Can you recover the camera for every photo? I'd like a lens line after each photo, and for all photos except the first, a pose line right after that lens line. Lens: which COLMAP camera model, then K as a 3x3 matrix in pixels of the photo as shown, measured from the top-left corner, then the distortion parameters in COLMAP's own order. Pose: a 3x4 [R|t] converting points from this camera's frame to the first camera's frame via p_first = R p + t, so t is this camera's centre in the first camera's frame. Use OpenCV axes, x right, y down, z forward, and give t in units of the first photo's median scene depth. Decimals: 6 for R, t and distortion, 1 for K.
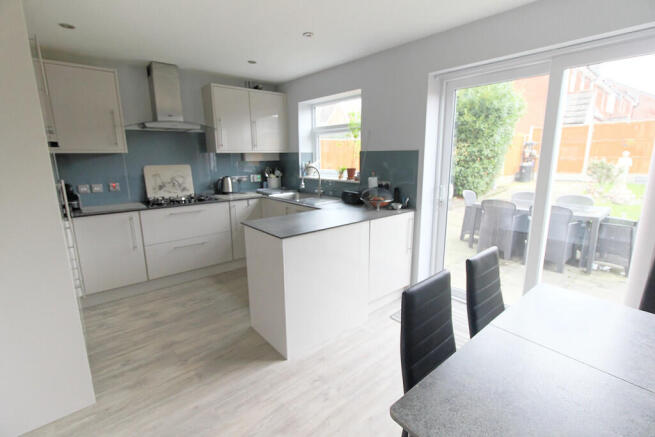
lens RADIAL K [[302.3, 0, 330.2], [0, 302.3, 214.7], [0, 0, 1]] dist [0.009262, -0.002209]
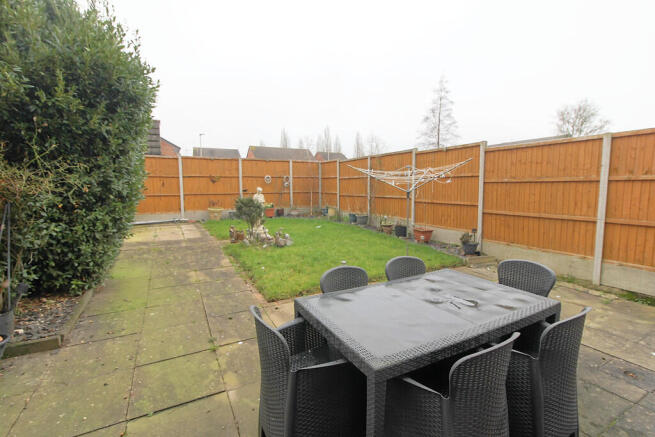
lens RADIAL K [[302.3, 0, 329.2], [0, 302.3, 214.8], [0, 0, 1]] dist [0.009262, -0.002209]
pose [[0.211886, -0.084779, 0.973610, 0.281909], [0.199950, 0.978917, 0.041726, -0.261229], [-0.956621, 0.185832, 0.224370, 1.311862]]
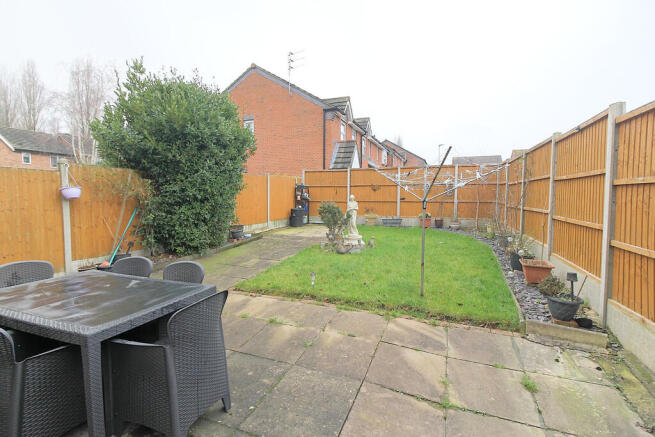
lens RADIAL K [[302.3, 0, 330.1], [0, 302.3, 213.4], [0, 0, 1]] dist [0.009262, -0.002209]
pose [[0.885175, -0.015418, 0.465003, 1.034749], [0.082680, 0.988756, -0.124605, -0.081513], [-0.457853, 0.148744, 0.876496, 0.469129]]
